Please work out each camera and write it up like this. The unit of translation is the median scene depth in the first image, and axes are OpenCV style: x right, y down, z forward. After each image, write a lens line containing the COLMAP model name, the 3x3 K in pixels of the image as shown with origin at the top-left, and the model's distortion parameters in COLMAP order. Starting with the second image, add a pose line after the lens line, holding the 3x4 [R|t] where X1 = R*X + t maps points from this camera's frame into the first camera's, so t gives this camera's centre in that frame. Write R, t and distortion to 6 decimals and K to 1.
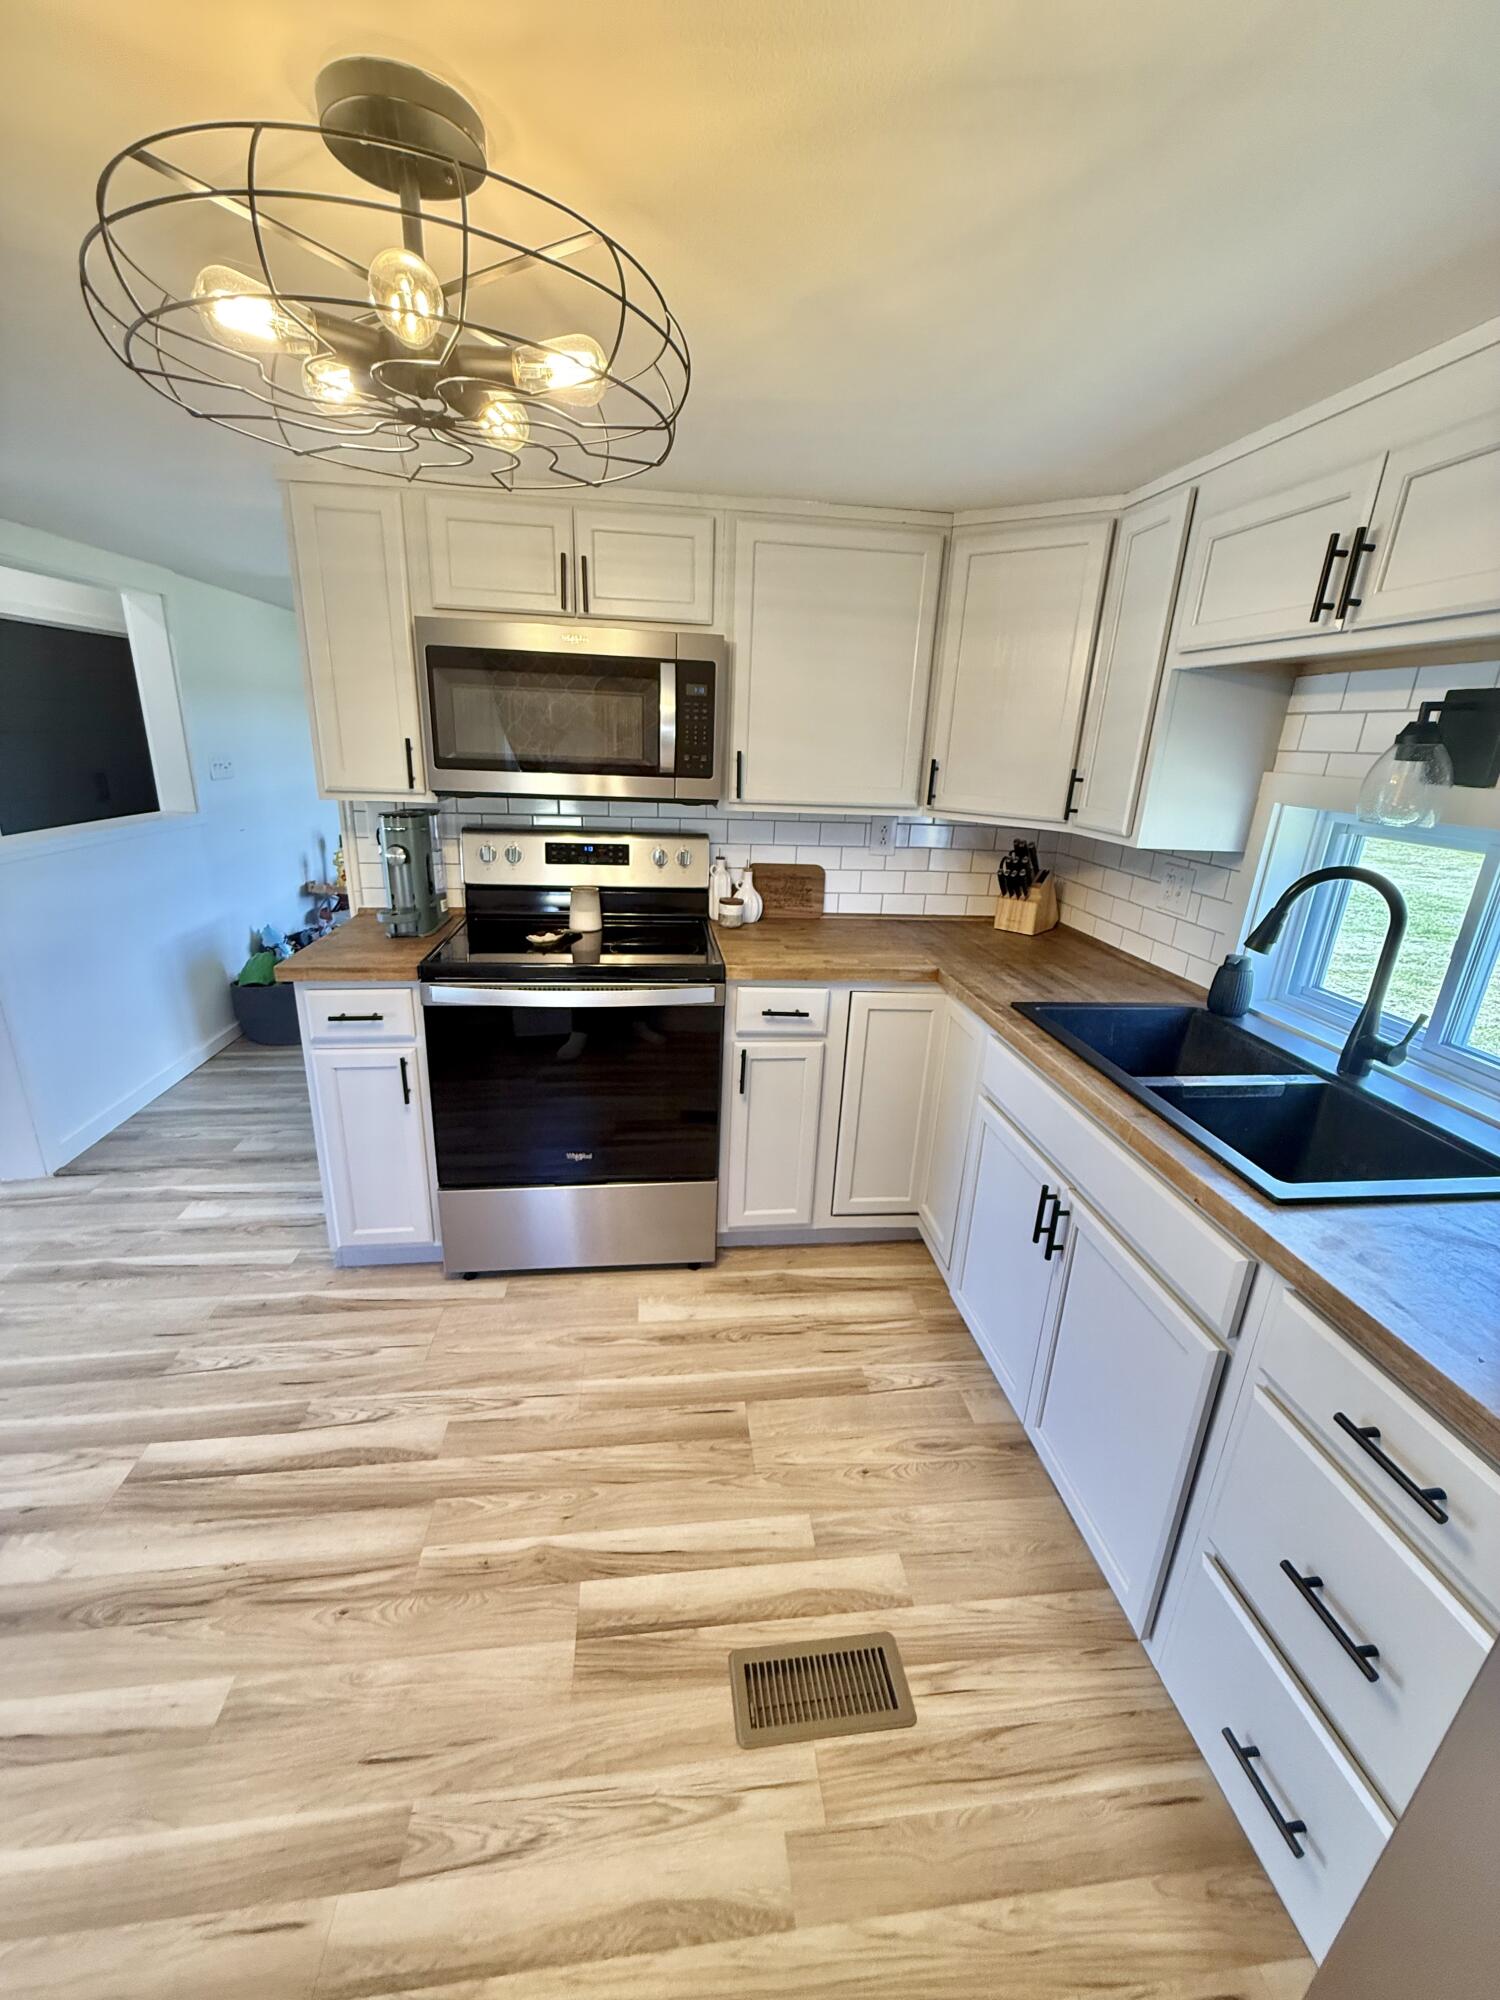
lens RADIAL K [[818.8, 0, 740.8], [0, 818.8, 962.3], [0, 0, 1]] dist [0.000607, -0.000429]
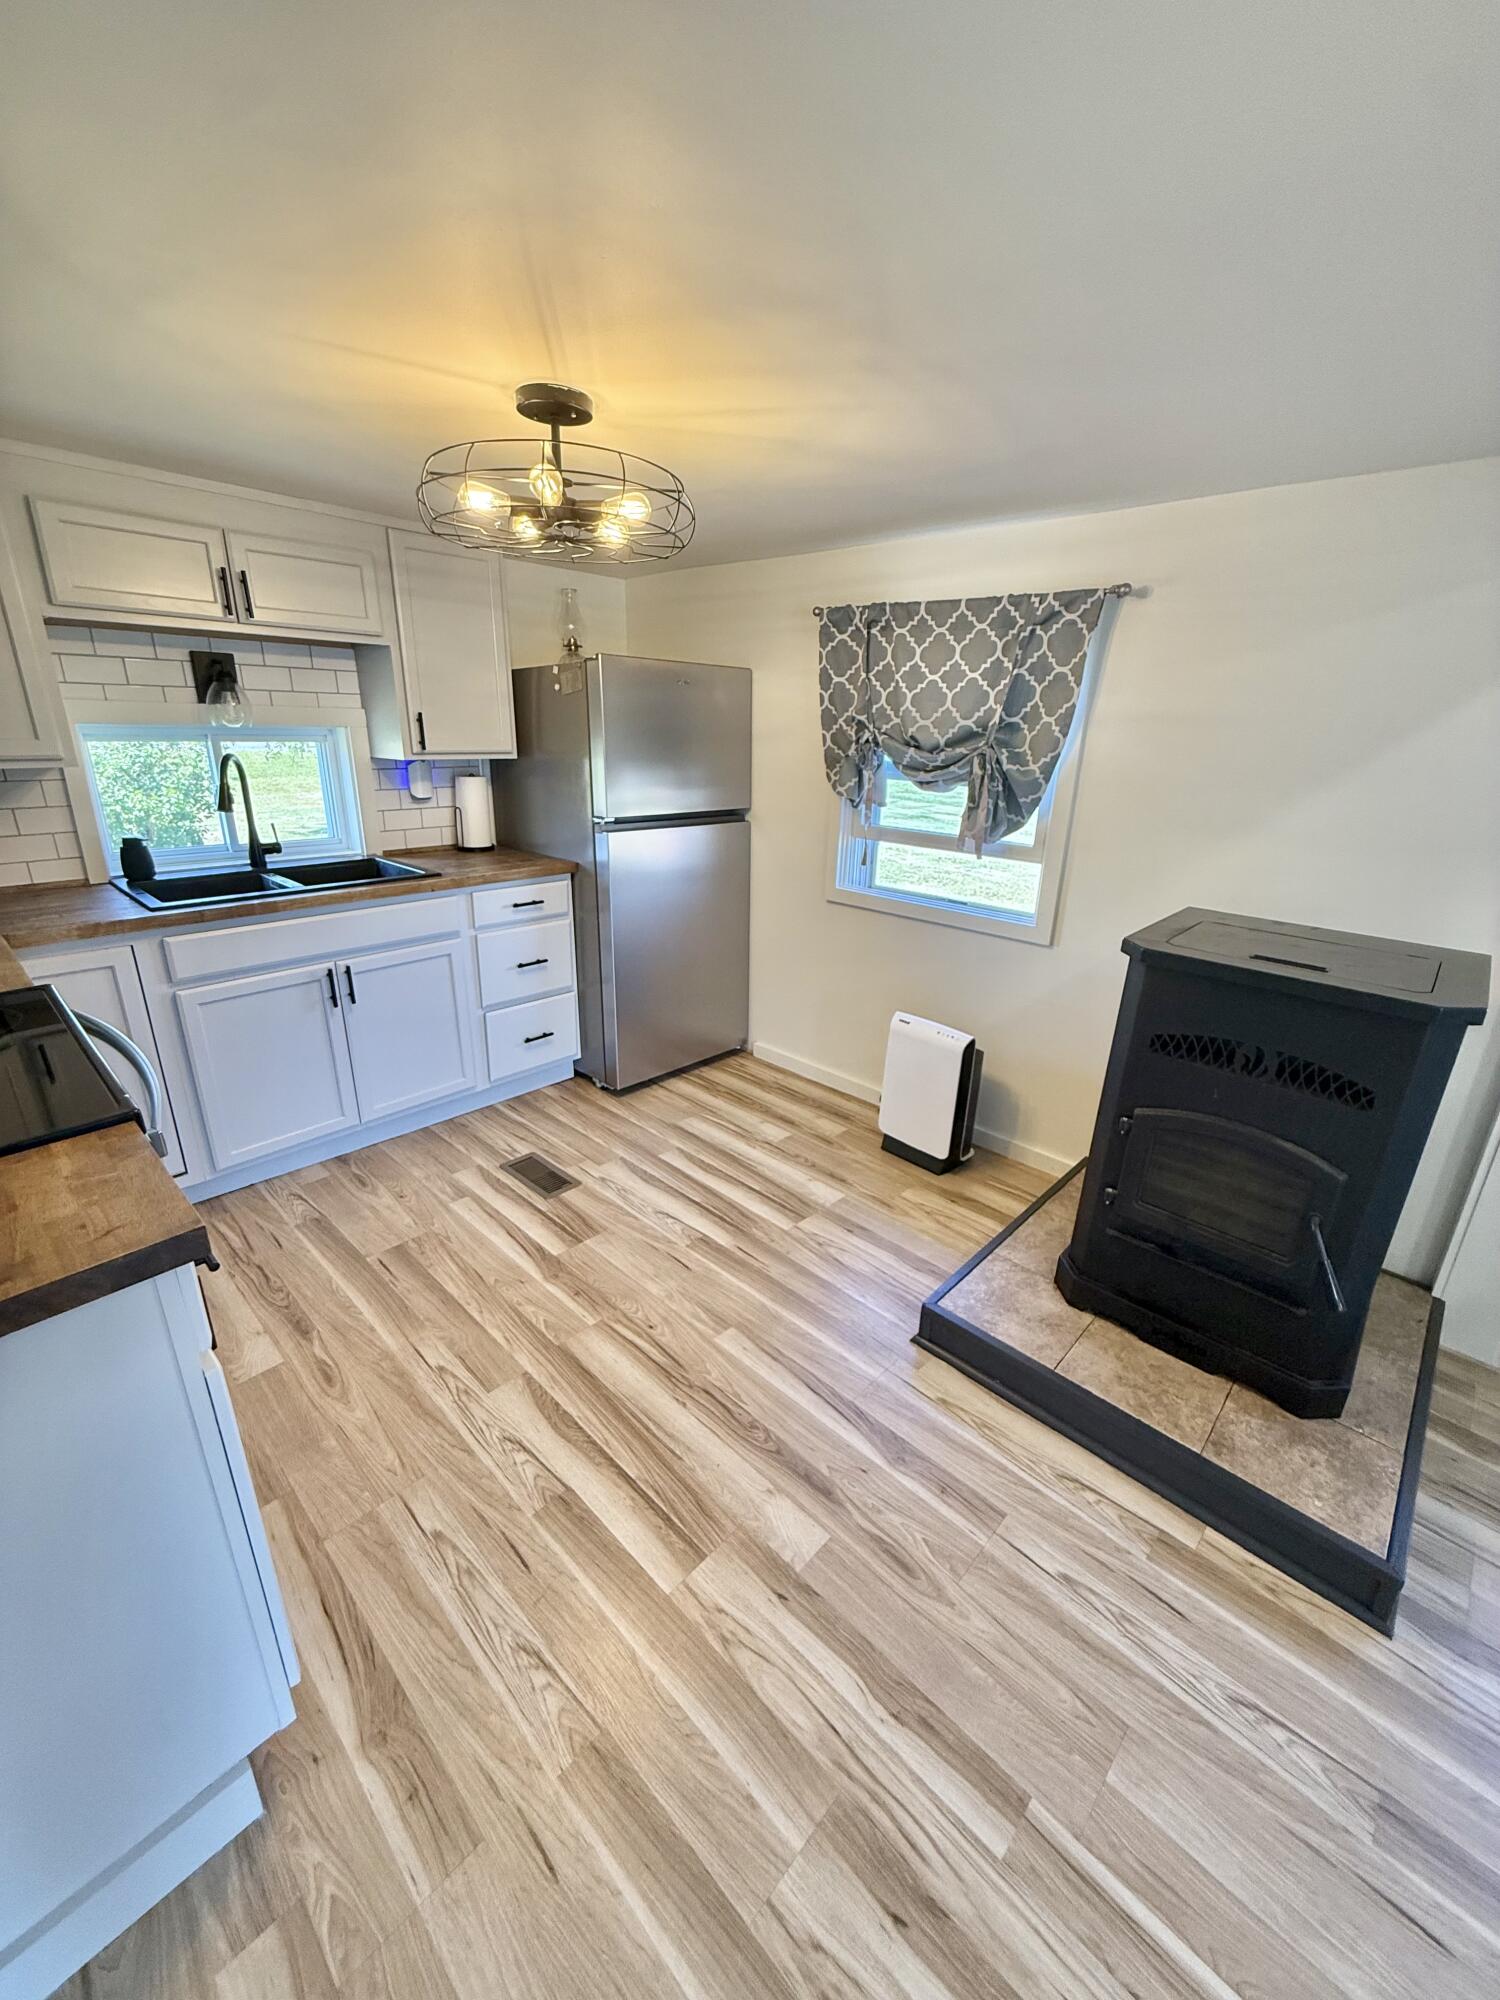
lens RADIAL K [[795.5, 0, 743.4], [0, 795.5, 993.9], [0, 0, 1]] dist [-0.001619, 0.000330]
pose [[-0.630382, -0.306895, 0.713046, -1.233292], [0.157072, 0.849111, 0.504320, -0.343346], [-0.760228, 0.429914, -0.487060, 1.141163]]
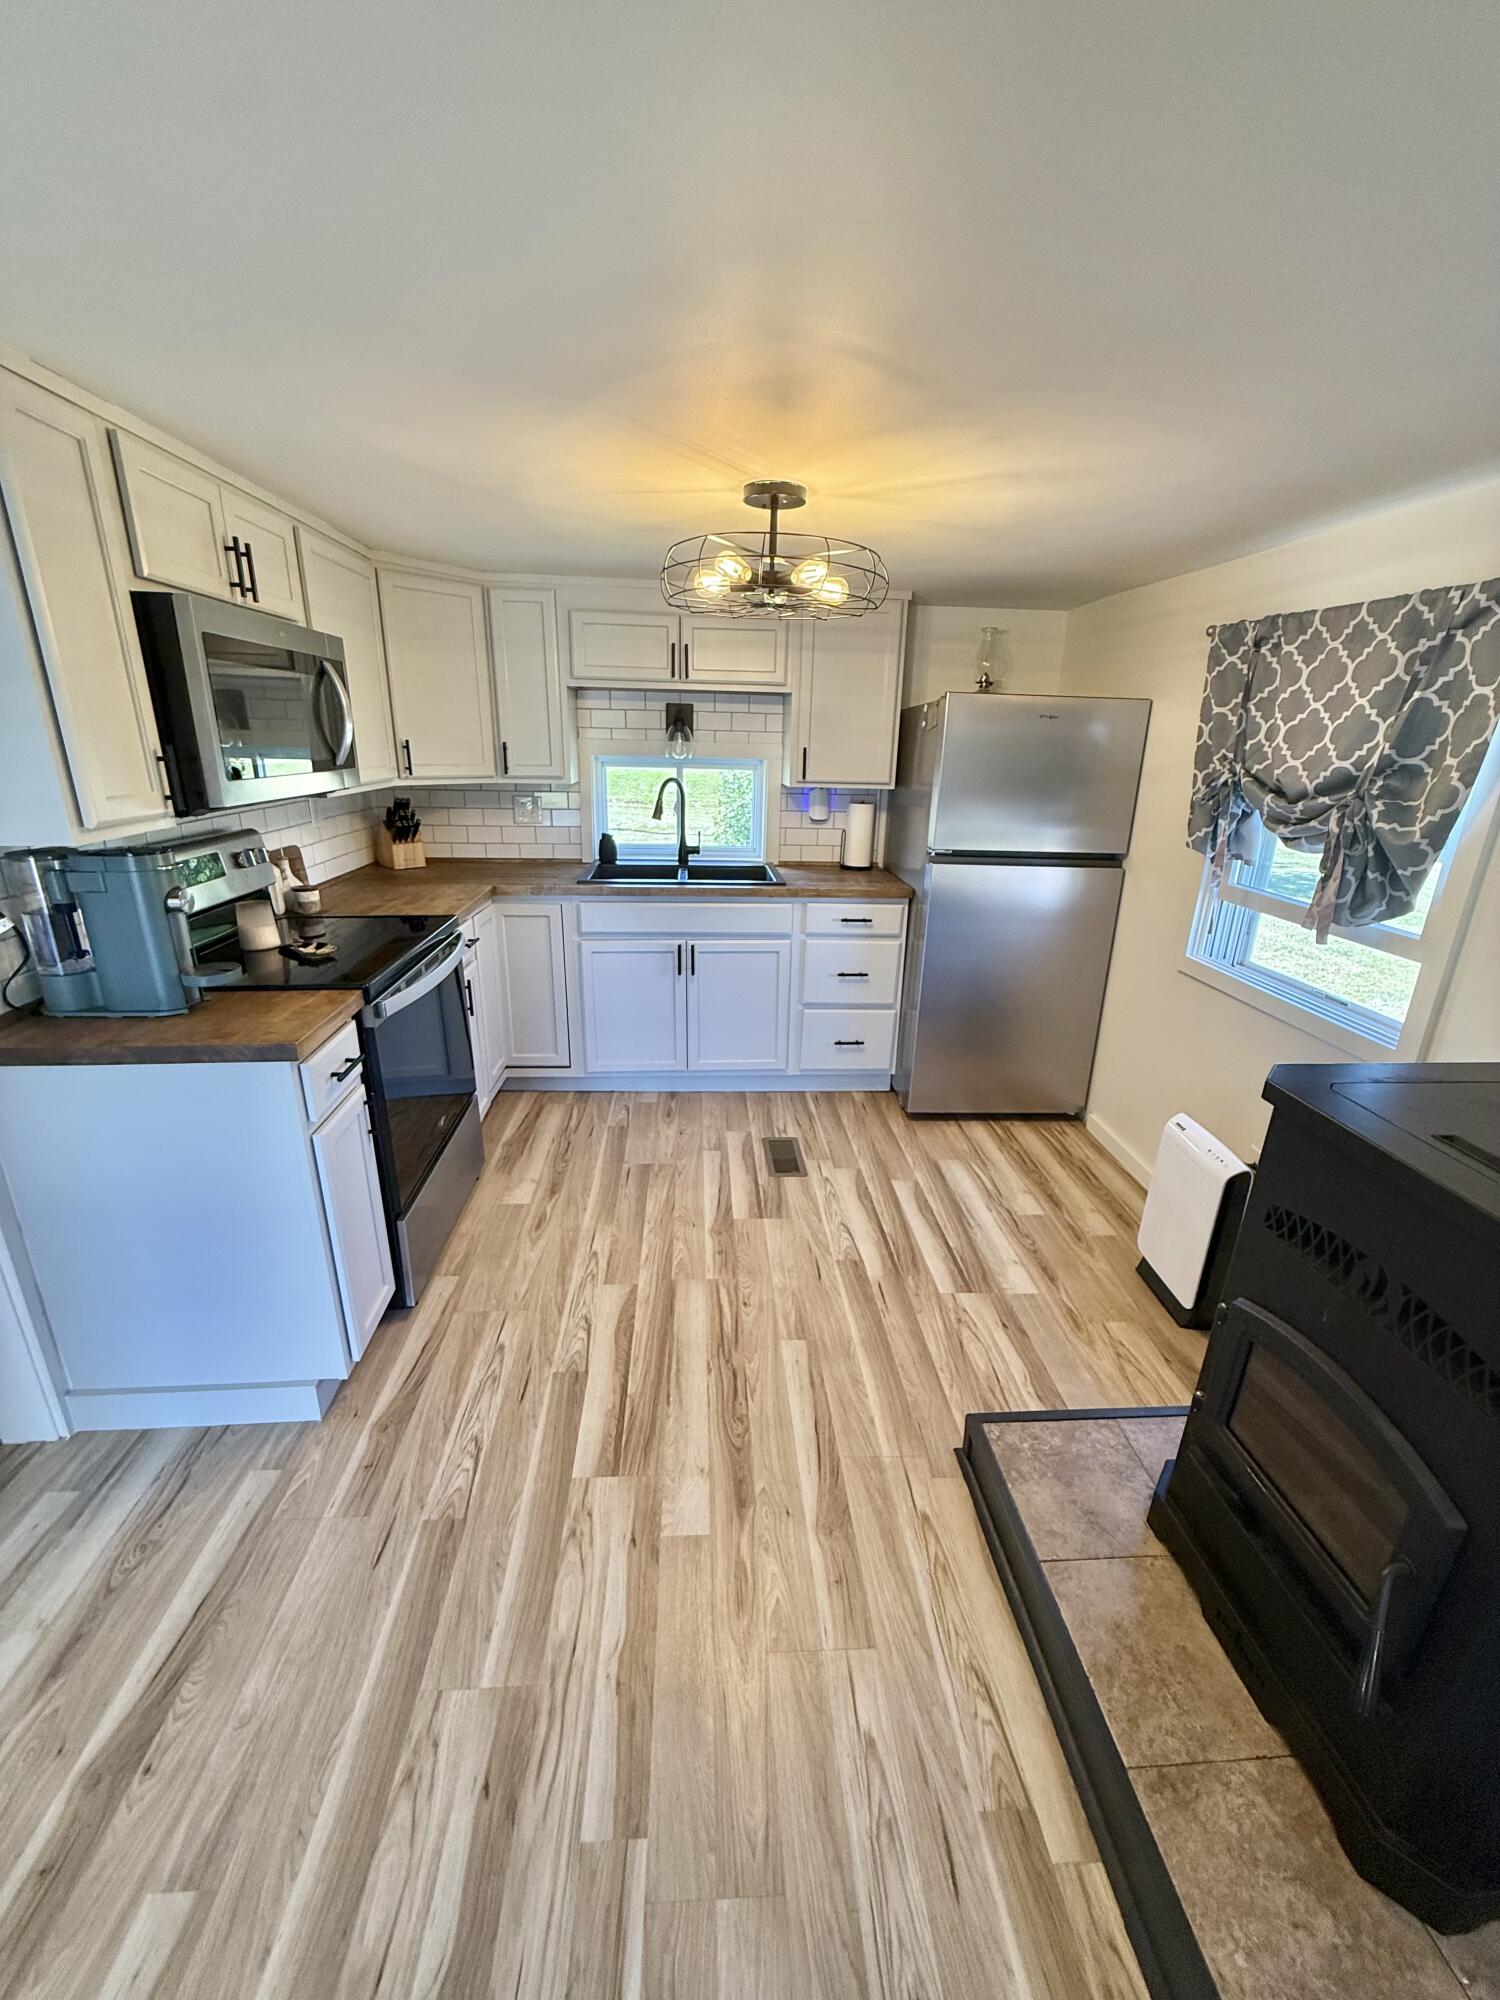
lens RADIAL K [[795.5, 0, 755.1], [0, 795.5, 993.9], [0, 0, 1]] dist [-0.001619, 0.000330]
pose [[0.053334, -0.350687, 0.934973, -1.501650], [0.247565, 0.911719, 0.327843, -0.227146], [-0.967402, 0.213981, 0.135443, 0.559793]]
